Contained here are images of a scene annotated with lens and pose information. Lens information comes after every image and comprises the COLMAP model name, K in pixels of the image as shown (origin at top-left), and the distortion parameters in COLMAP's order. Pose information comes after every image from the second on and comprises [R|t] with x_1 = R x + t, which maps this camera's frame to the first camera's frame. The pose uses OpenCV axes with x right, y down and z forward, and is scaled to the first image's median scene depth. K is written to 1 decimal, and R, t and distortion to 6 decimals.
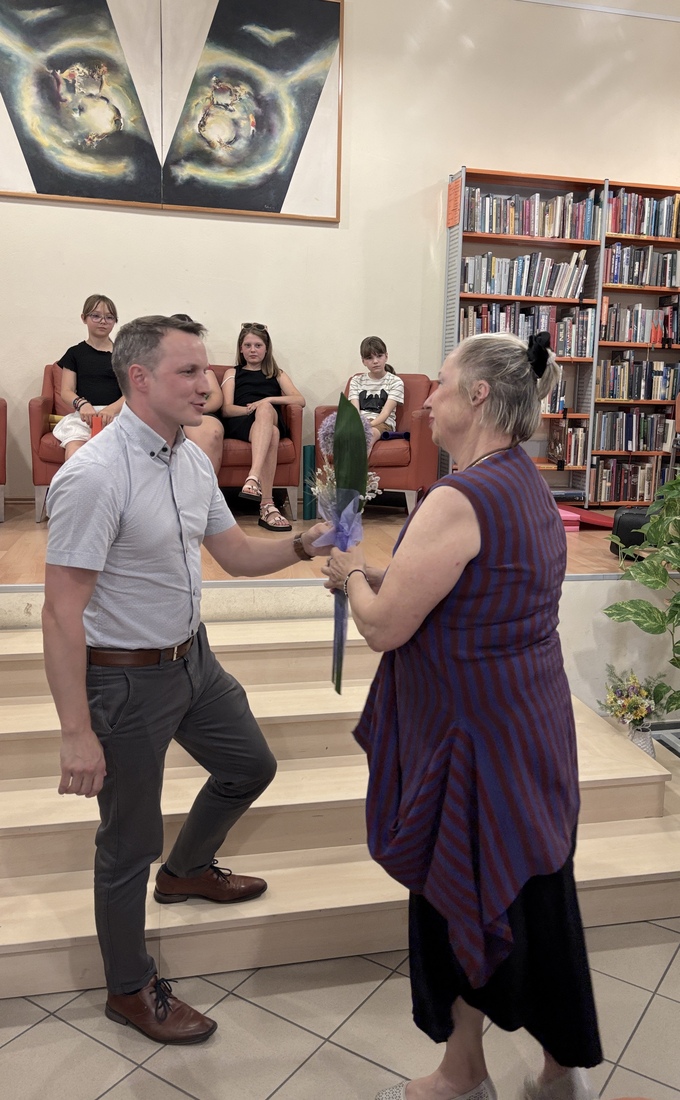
lens RADIAL K [[897.3, 0, 383.4], [0, 897.3, 492.2], [0, 0, 1]] dist [0.022975, 0.004314]
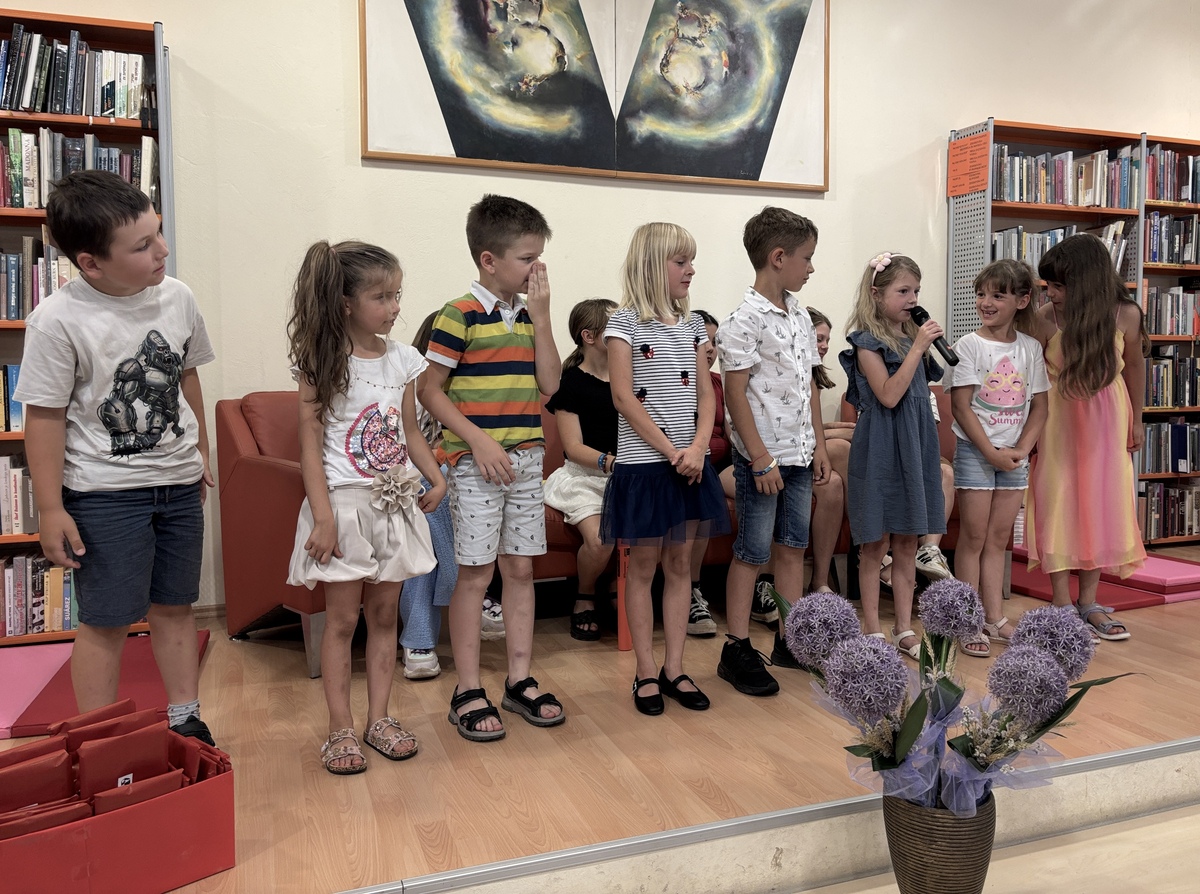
lens RADIAL K [[961.5, 0, 606.2], [0, 961.5, 407.9], [0, 0, 1]] dist [0.036218, -0.042260]
pose [[0.992203, -0.039213, 0.118305, -0.345500], [0.048213, 0.996078, -0.074190, -0.068767], [-0.114932, 0.079315, 0.990202, 0.238082]]
